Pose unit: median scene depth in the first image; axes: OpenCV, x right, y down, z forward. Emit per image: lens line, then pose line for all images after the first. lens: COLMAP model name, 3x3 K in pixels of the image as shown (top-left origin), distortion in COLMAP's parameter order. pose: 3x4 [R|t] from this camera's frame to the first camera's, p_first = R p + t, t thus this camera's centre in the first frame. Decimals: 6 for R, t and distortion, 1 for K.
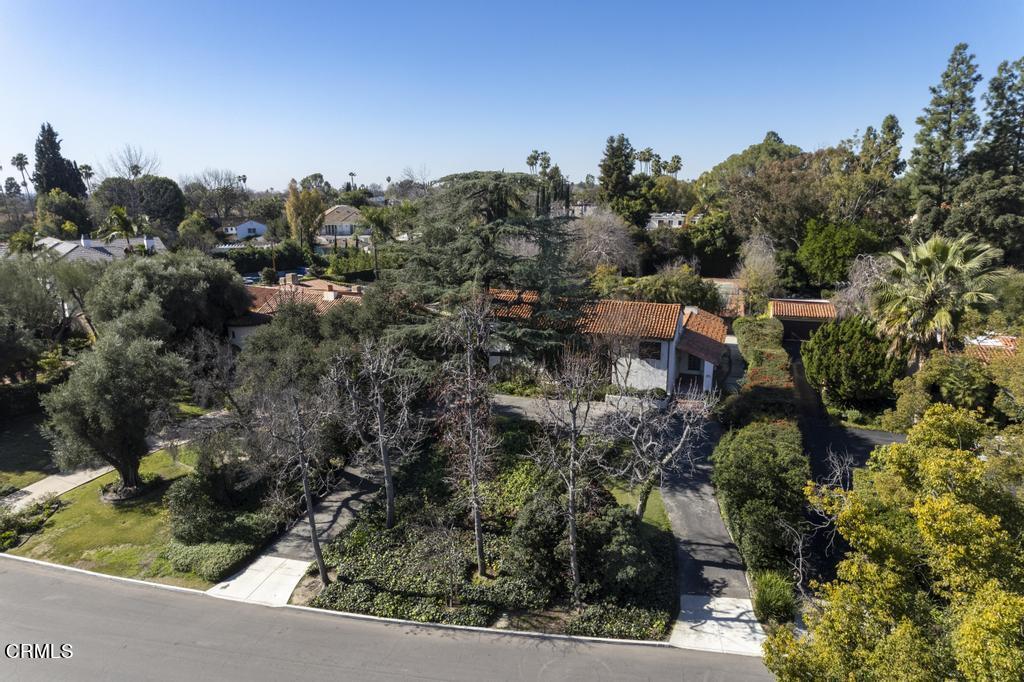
lens RADIAL K [[652.3, 0, 510.9], [0, 652.3, 341.9], [0, 0, 1]] dist [-0.041797, 0.056879]
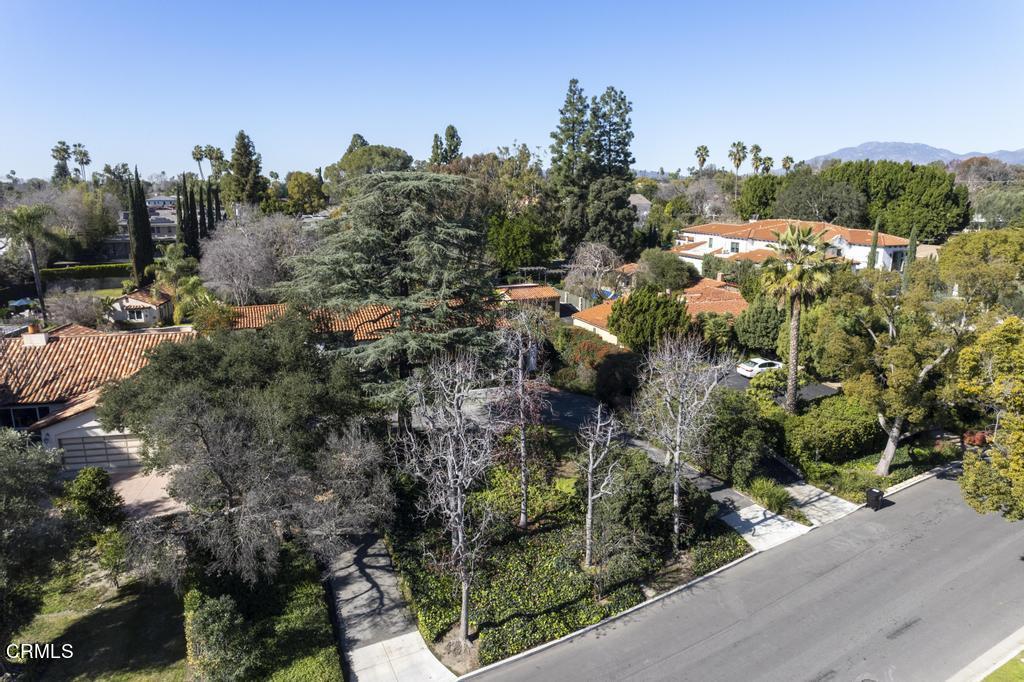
lens RADIAL K [[652.3, 0, 516.5], [0, 652.3, 343.8], [0, 0, 1]] dist [-0.041797, 0.056879]
pose [[0.758399, -0.148590, 0.634628, -0.692469], [0.146507, 0.987614, 0.056157, -0.060394], [-0.635112, 0.050388, 0.770775, 0.242937]]
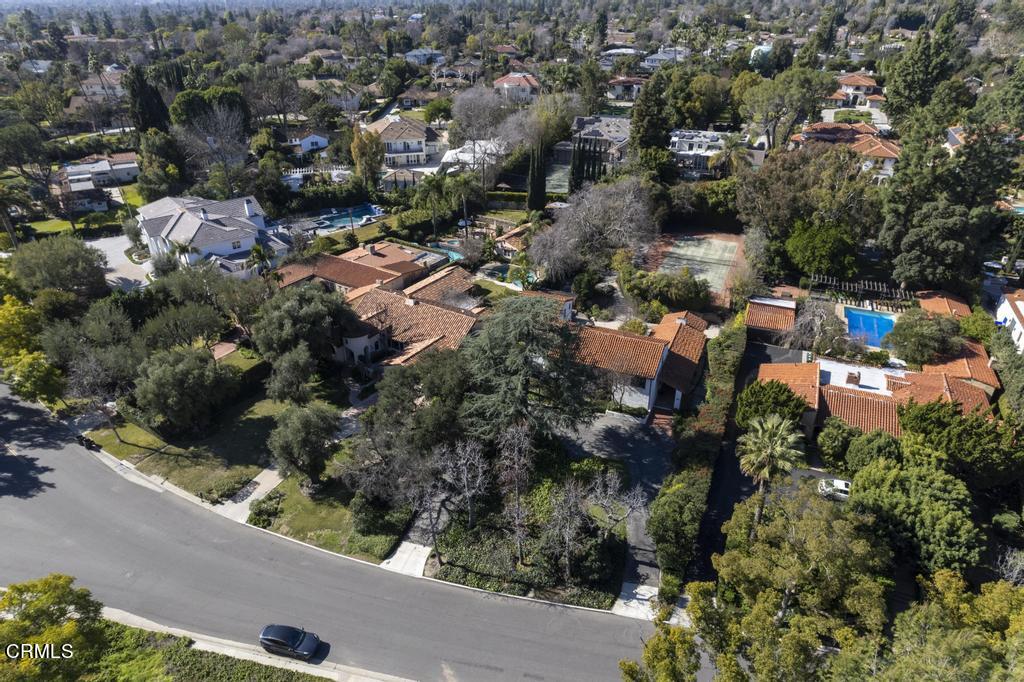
lens RADIAL K [[652.3, 0, 509.3], [0, 652.3, 341.4], [0, 0, 1]] dist [-0.041797, 0.056879]
pose [[0.997942, 0.026958, -0.058183, 0.012864], [-0.010435, 0.963513, 0.267459, -0.741134], [0.063271, -0.266301, 0.961811, -0.632495]]
